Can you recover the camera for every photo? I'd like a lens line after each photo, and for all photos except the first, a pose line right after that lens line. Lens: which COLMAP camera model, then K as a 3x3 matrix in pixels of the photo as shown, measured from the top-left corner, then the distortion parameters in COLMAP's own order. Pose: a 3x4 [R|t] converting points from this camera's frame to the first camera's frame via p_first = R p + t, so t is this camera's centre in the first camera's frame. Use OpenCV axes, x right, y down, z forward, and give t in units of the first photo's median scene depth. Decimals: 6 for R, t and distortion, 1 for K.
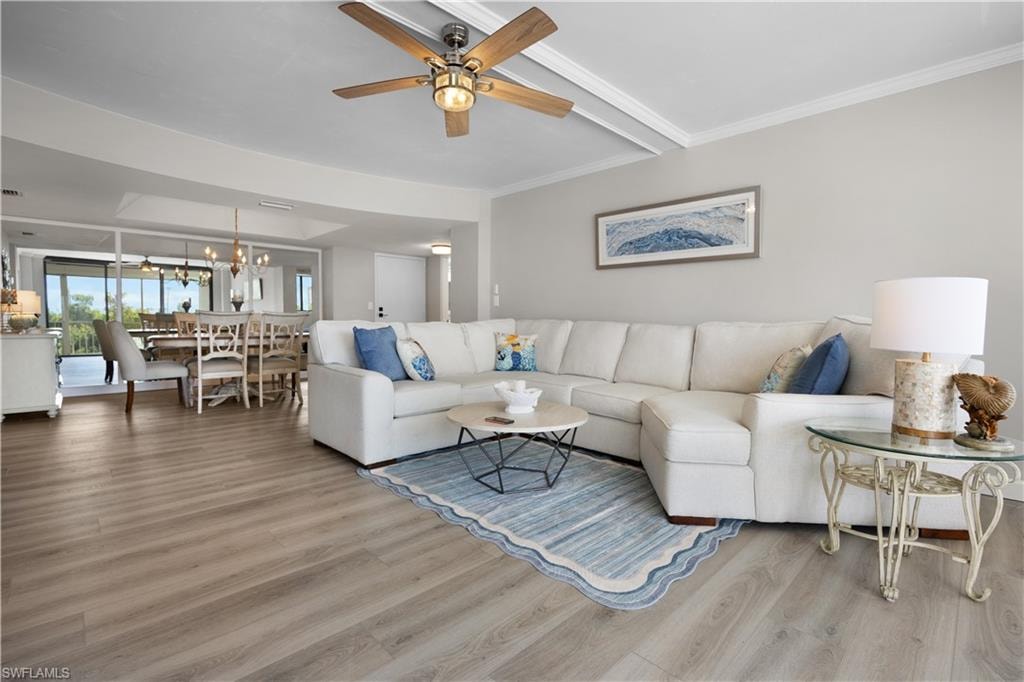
lens RADIAL K [[445.4, 0, 512.0], [0, 445.4, 341.0], [0, 0, 1]] dist [-0.018390, 0.000931]
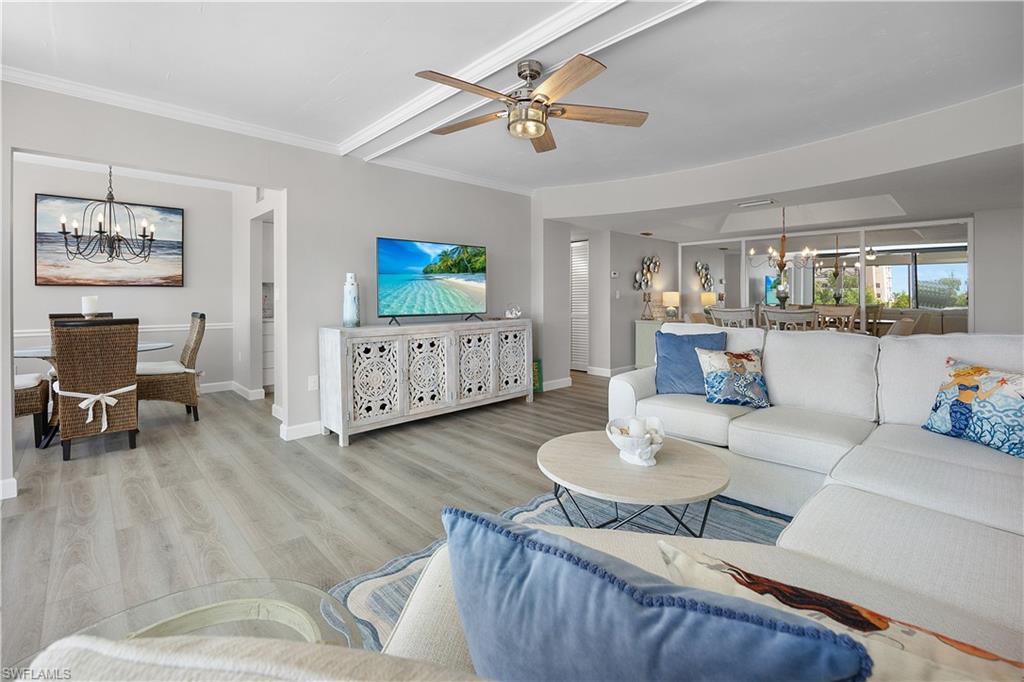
lens RADIAL K [[435.2, 0, 510.0], [0, 435.2, 317.4], [0, 0, 1]] dist [-0.010118, -0.000351]
pose [[0.027785, 0.035308, -0.998990, 1.106131], [-0.052328, 0.998057, 0.033820, -0.138679], [0.998243, 0.051335, 0.029579, 1.146550]]
